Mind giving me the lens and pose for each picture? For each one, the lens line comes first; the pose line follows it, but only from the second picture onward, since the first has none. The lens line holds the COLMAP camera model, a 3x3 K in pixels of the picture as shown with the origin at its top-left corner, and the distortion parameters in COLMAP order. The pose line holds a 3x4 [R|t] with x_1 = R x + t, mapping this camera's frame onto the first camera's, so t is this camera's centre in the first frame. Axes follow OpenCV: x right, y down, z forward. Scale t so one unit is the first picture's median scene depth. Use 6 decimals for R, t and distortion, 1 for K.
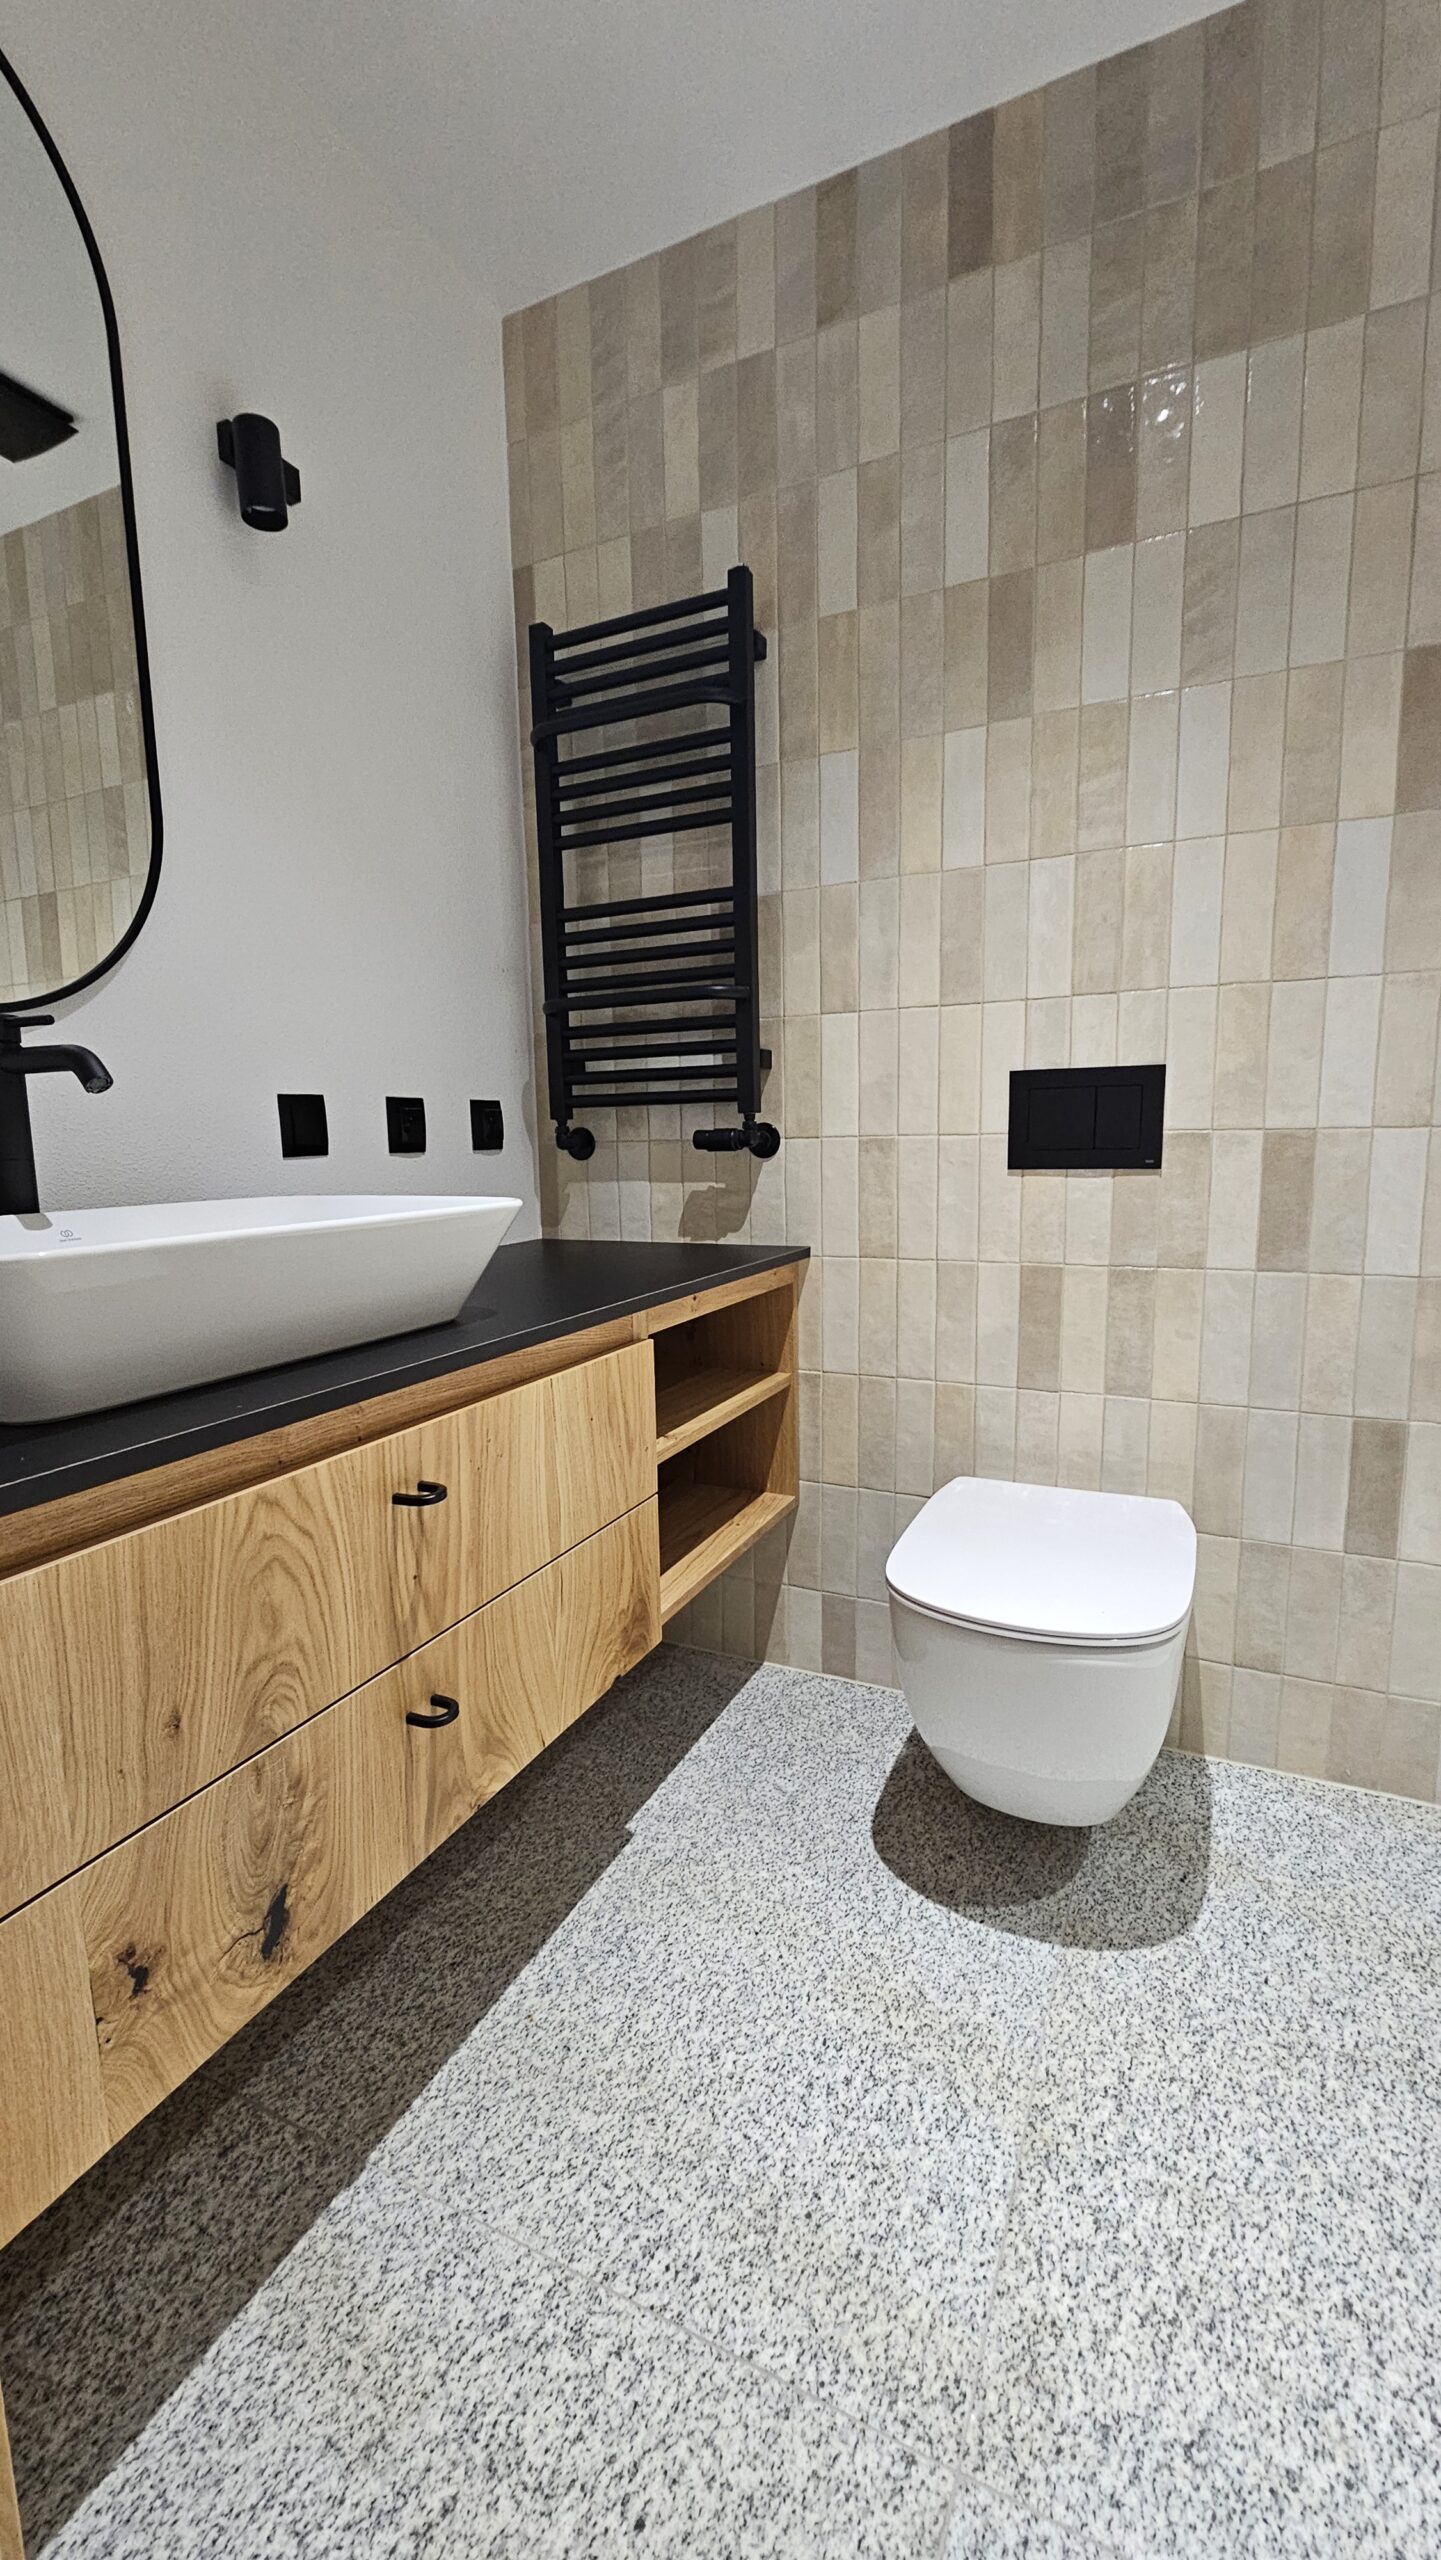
lens RADIAL K [[1041.6, 0, 707.1], [0, 1041.6, 1291.3], [0, 0, 1]] dist [-0.002196, -0.000443]
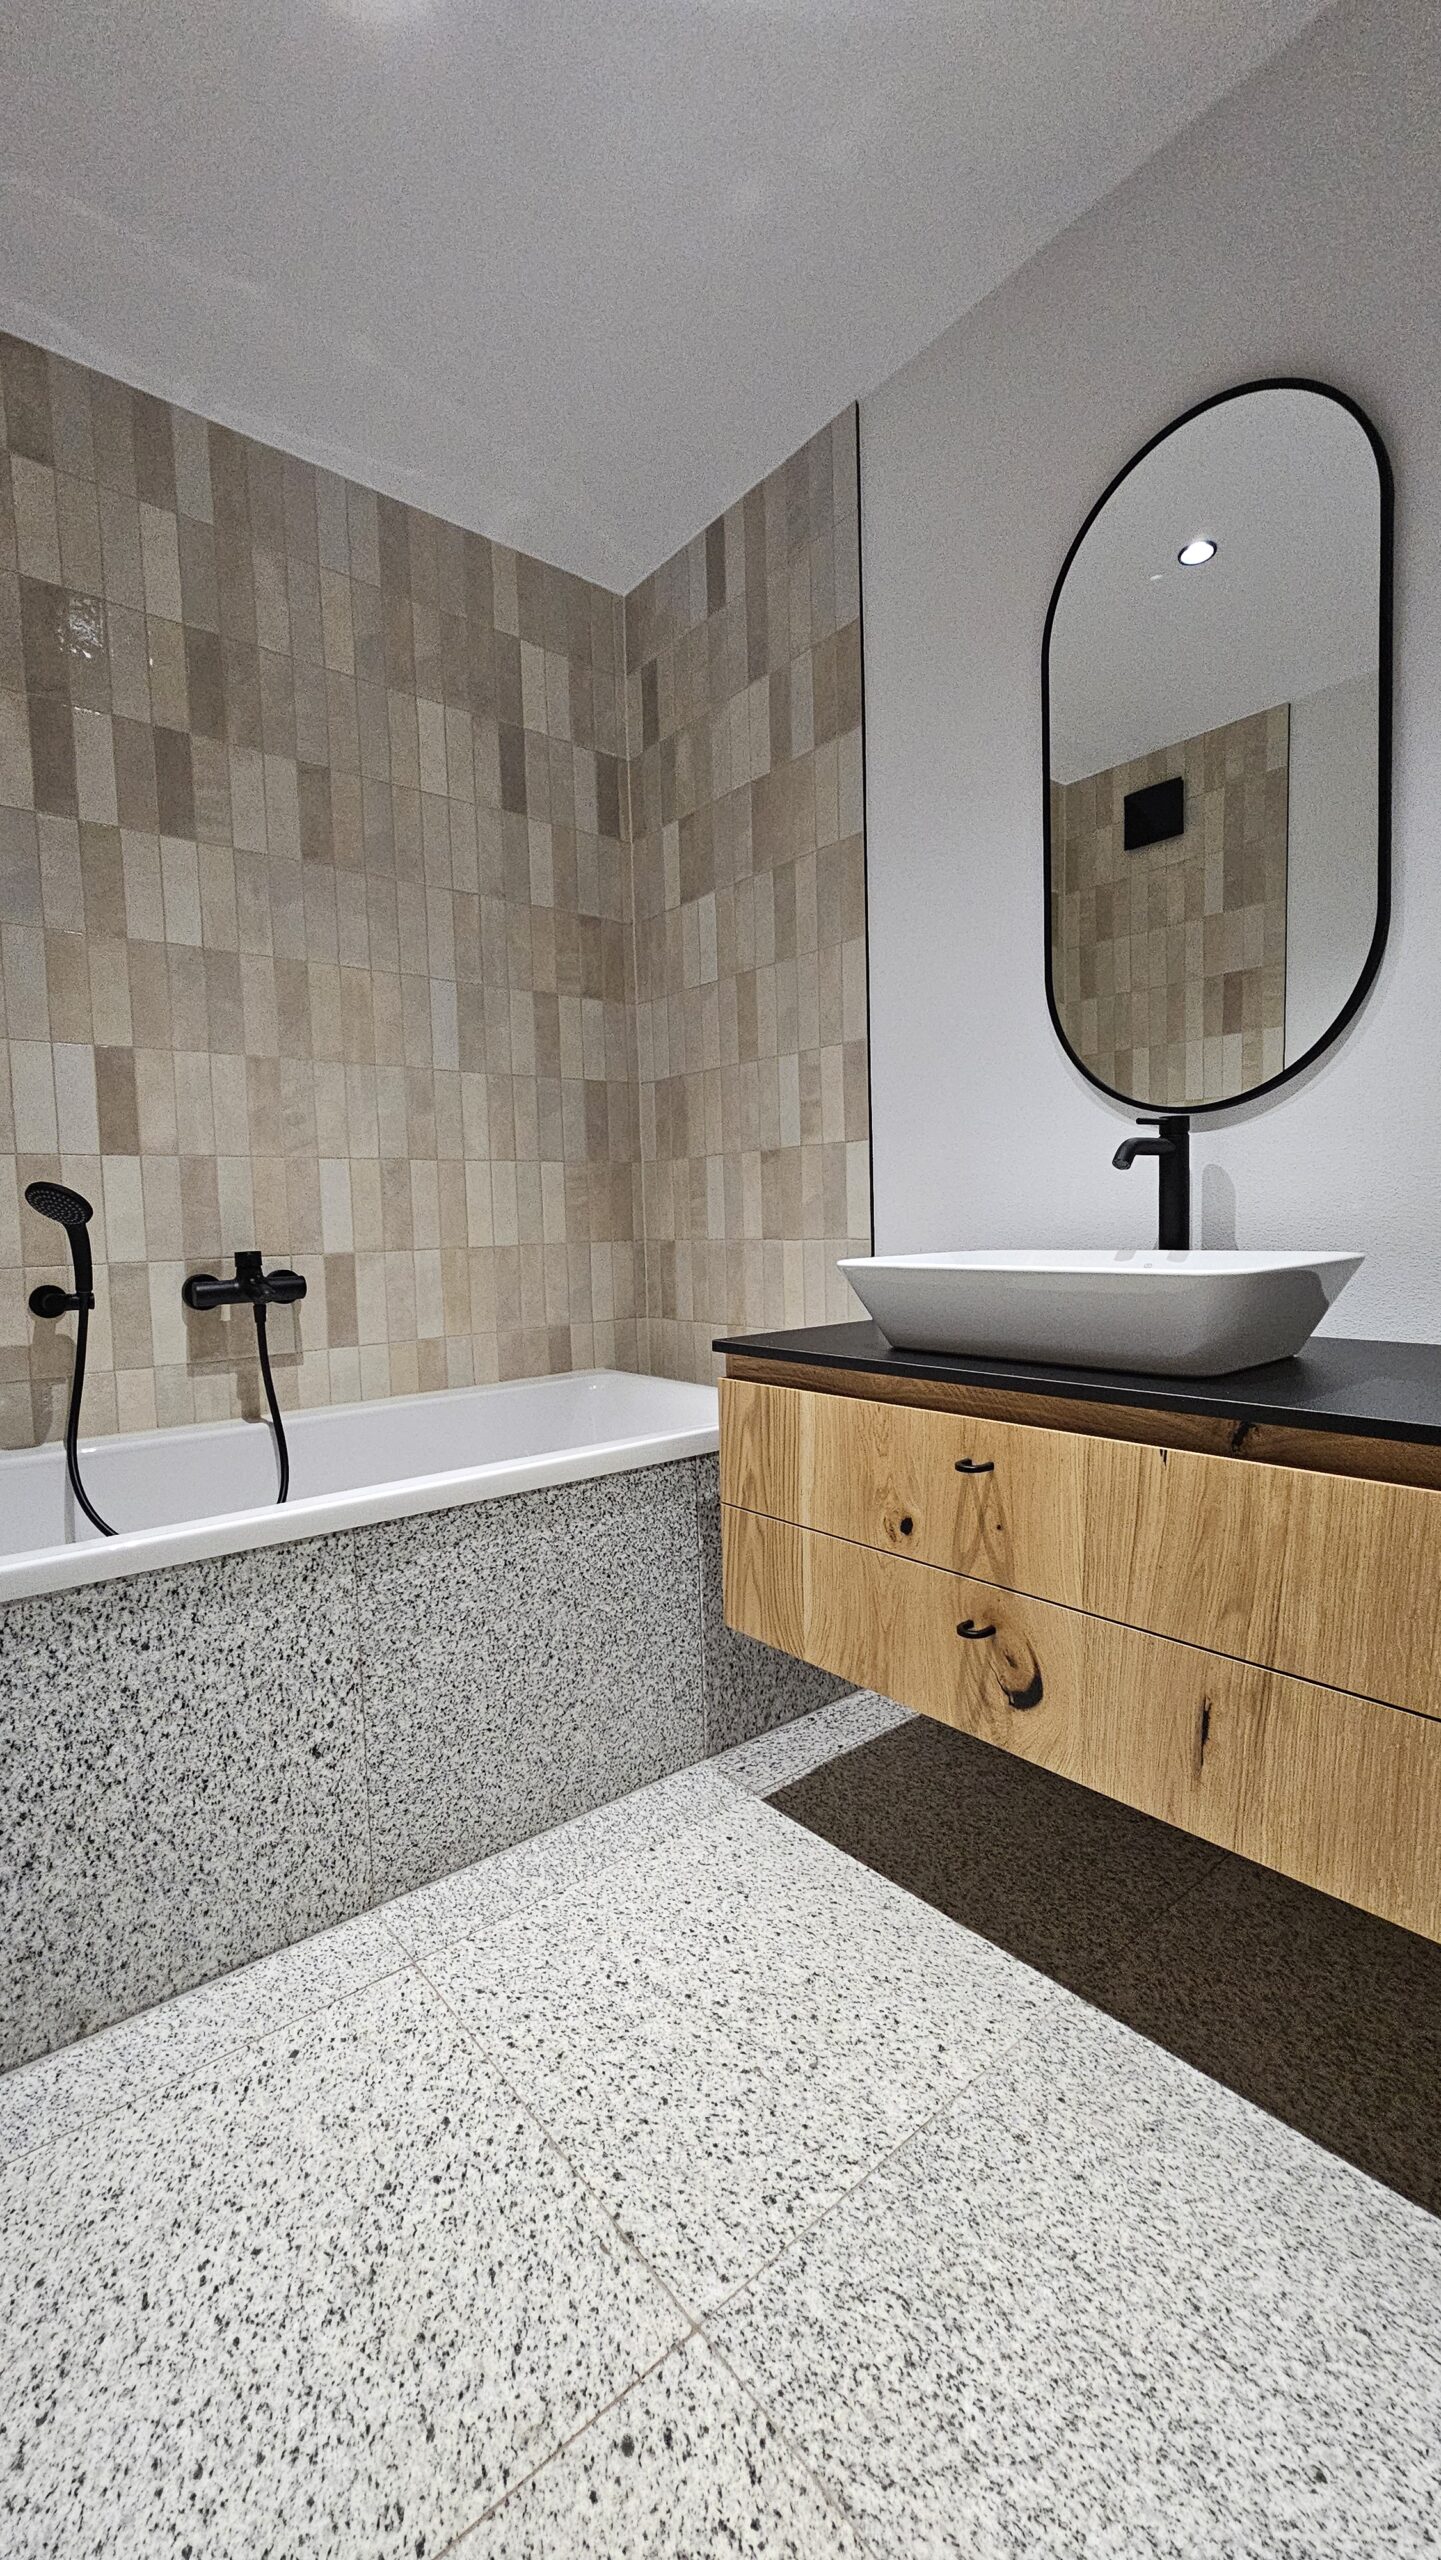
lens RADIAL K [[1041.6, 0, 721.2], [0, 1041.6, 1293.2], [0, 0, 1]] dist [-0.002196, -0.000443]
pose [[-0.412148, 0.104644, -0.905088, 0.476095], [-0.101588, 0.981911, 0.159786, -0.095301], [0.905436, 0.157802, -0.394062, 0.524611]]
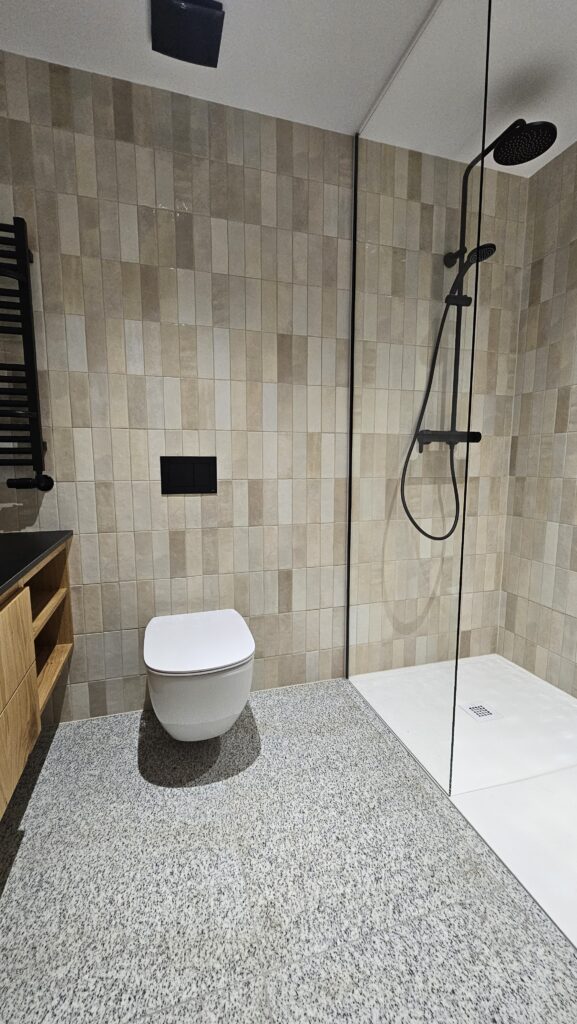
lens RADIAL K [[421.9, 0, 282.2], [0, 421.9, 517.9], [0, 0, 1]] dist [-0.000926, 0.000110]
pose [[0.742201, -0.072633, 0.666230, -0.216993], [0.087275, 0.996119, 0.011371, -0.052059], [-0.664471, 0.049706, 0.745660, 0.032810]]
